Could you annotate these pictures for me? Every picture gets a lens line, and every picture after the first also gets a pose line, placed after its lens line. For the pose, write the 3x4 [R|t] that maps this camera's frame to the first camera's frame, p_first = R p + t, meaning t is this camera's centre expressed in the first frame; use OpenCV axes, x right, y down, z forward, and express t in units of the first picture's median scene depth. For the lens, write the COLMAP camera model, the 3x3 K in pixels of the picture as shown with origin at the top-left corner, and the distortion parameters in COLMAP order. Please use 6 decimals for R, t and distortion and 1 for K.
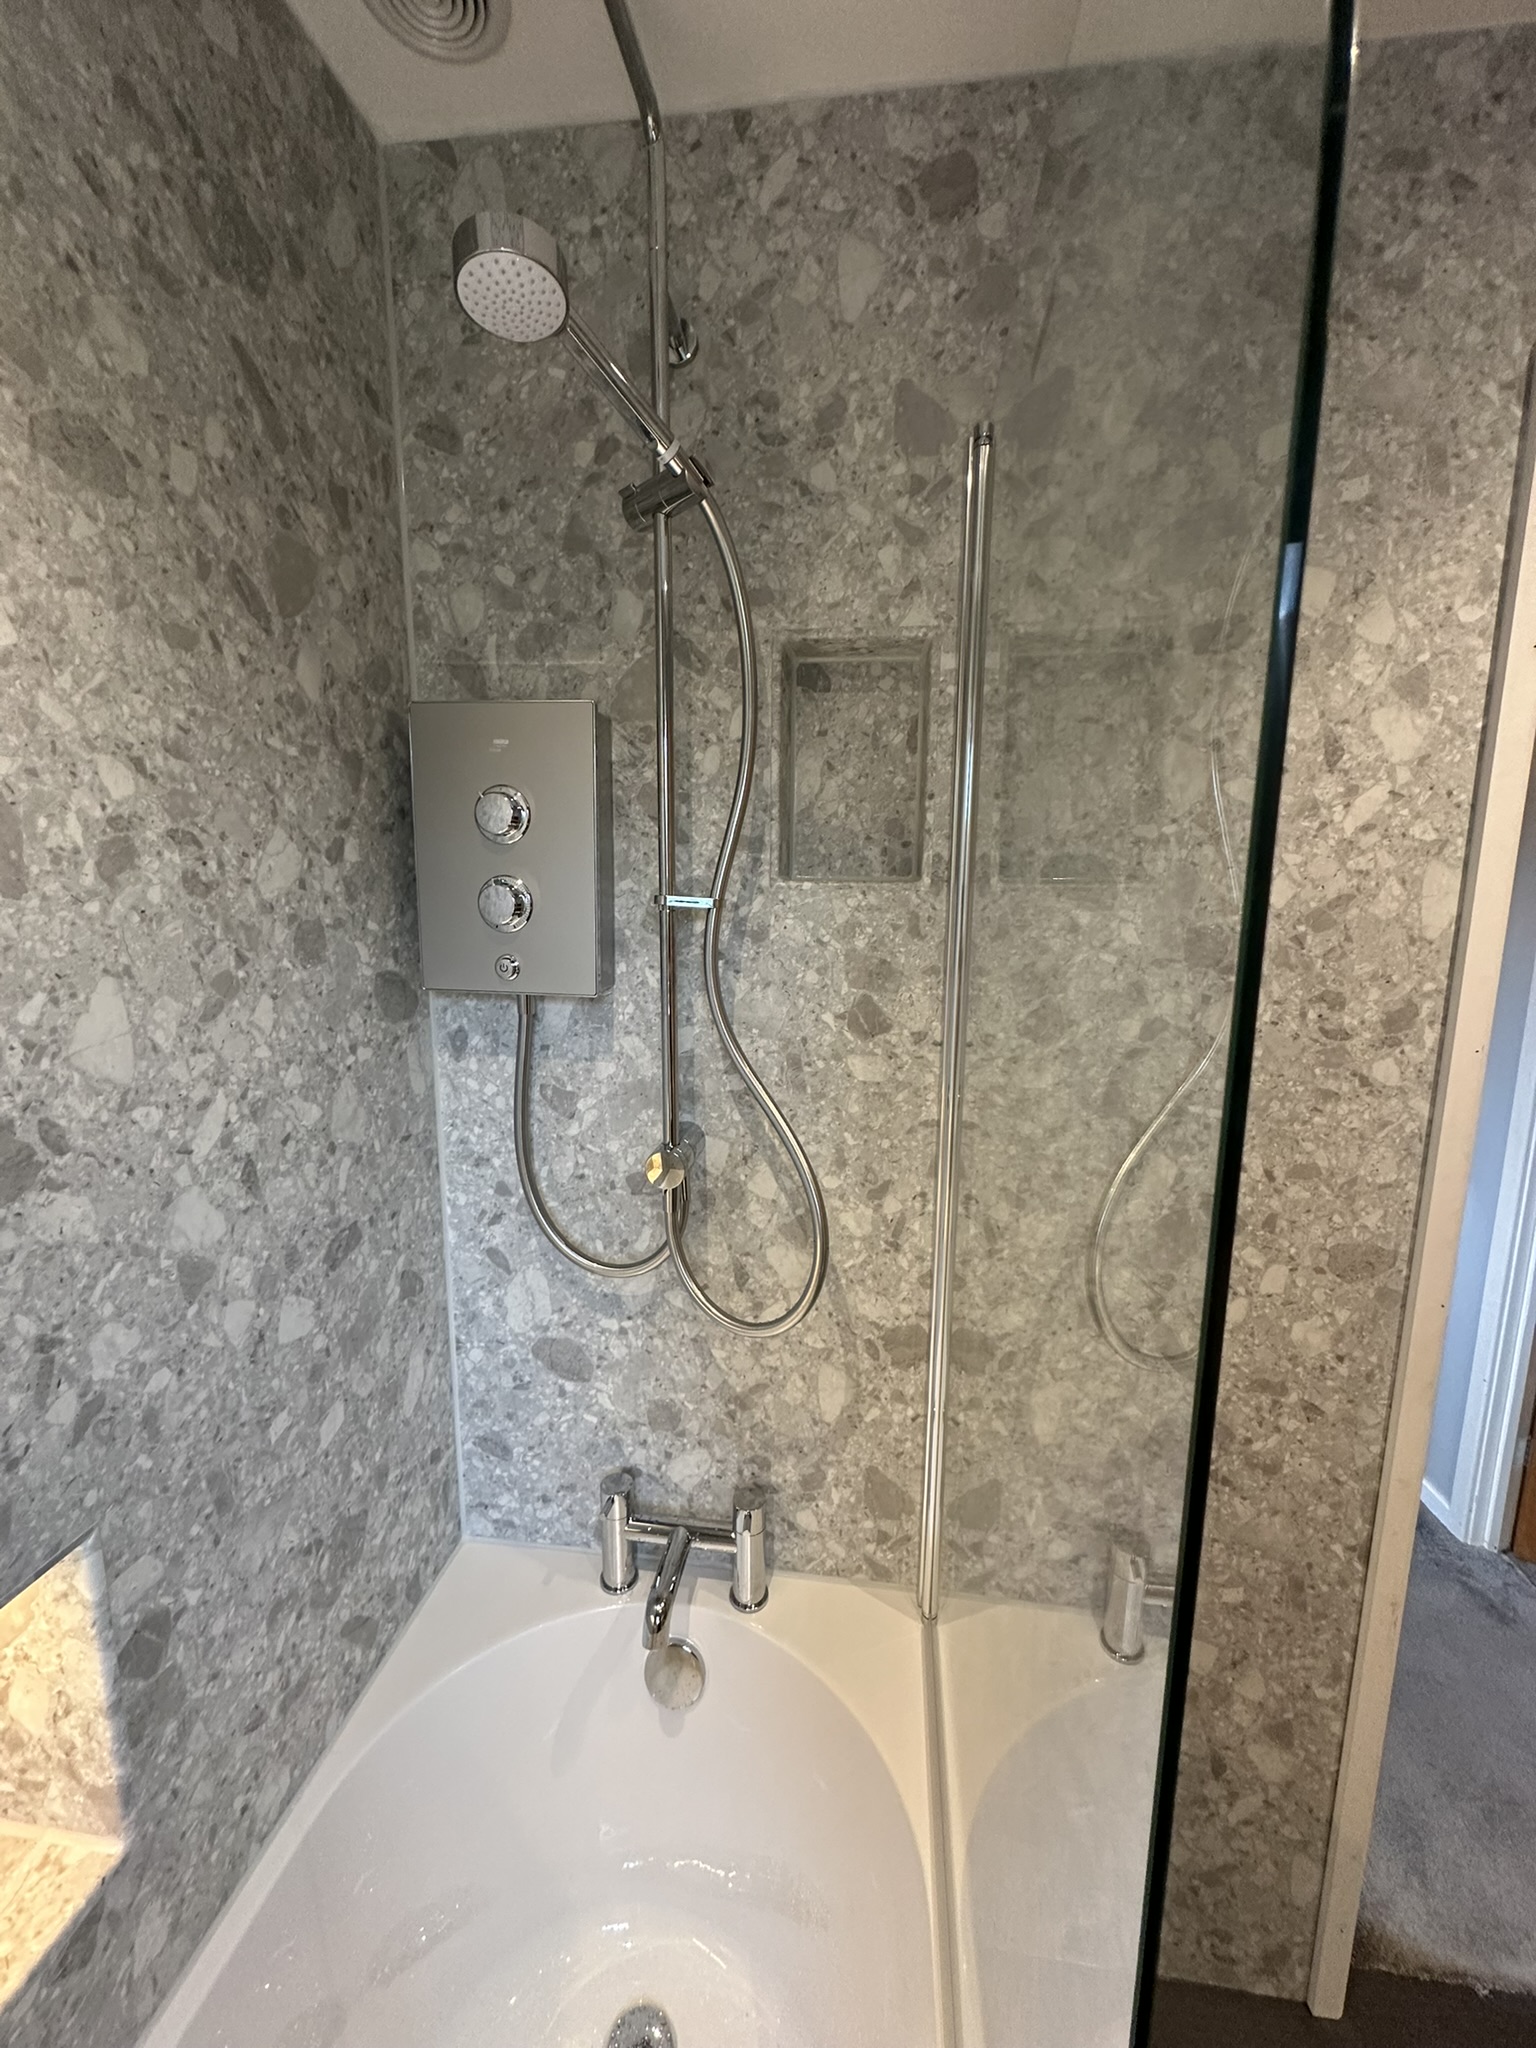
lens RADIAL K [[813.0, 0, 769.3], [0, 813.0, 1021.5], [0, 0, 1]] dist [-0.002317, 0.000173]
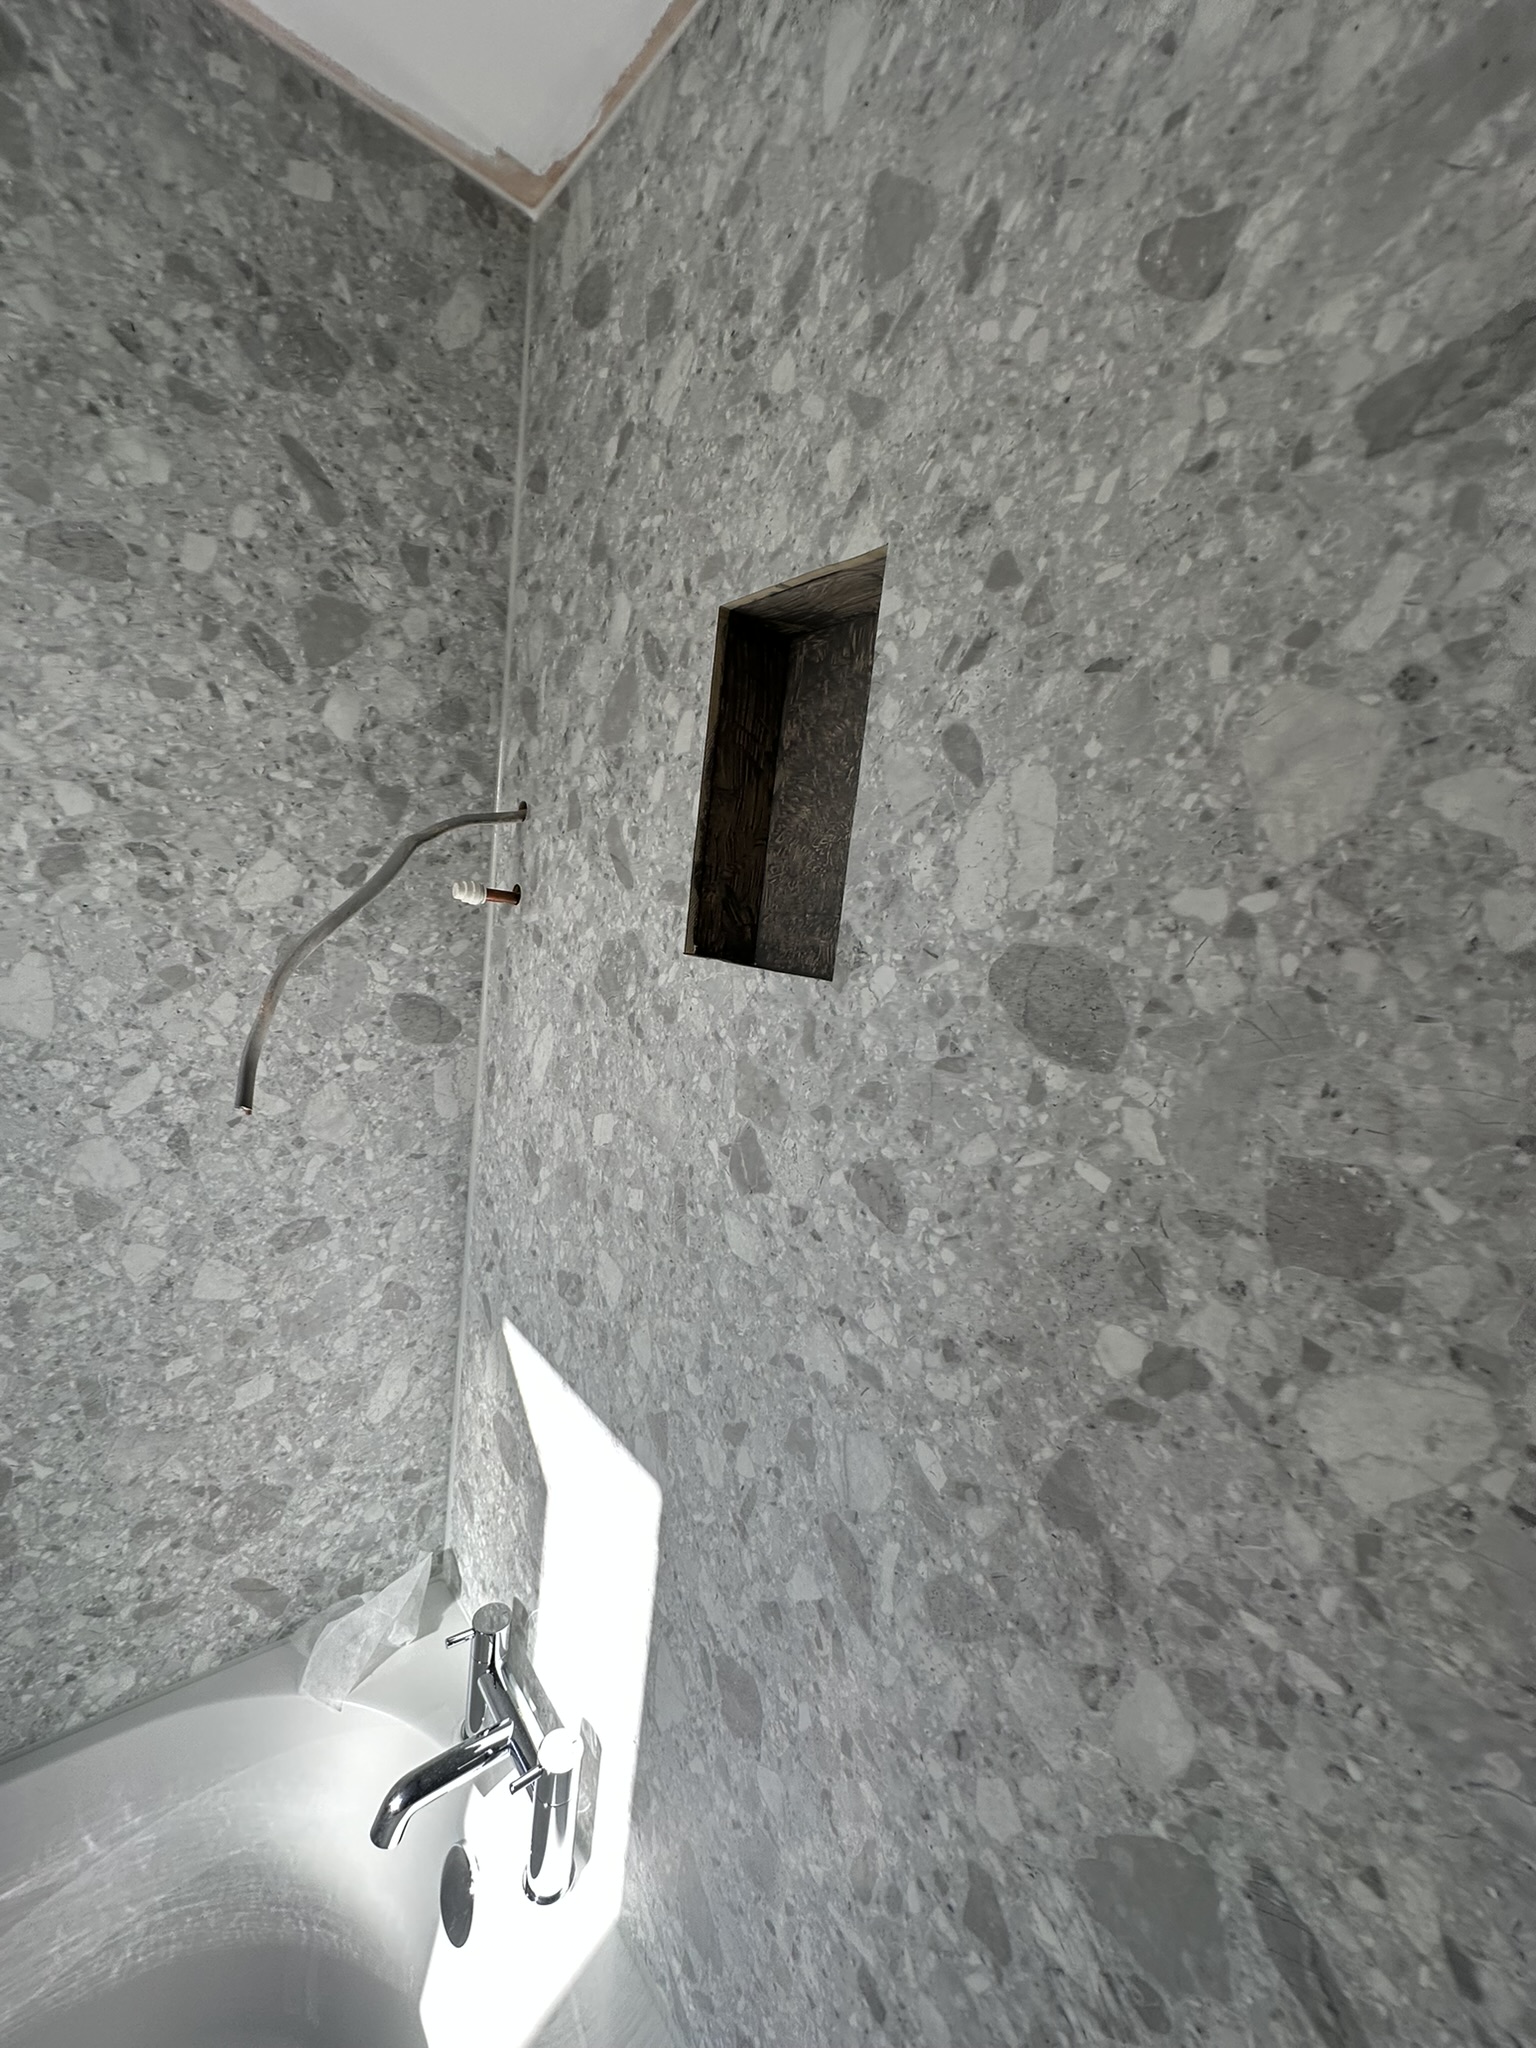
lens RADIAL K [[813.0, 0, 765.6], [0, 813.0, 1020.3], [0, 0, 1]] dist [-0.002317, 0.000173]
pose [[0.730638, 0.155174, -0.664898, 0.744423], [-0.211155, 0.977445, -0.003916, -0.159093], [0.649294, 0.143258, 0.746924, 0.687126]]
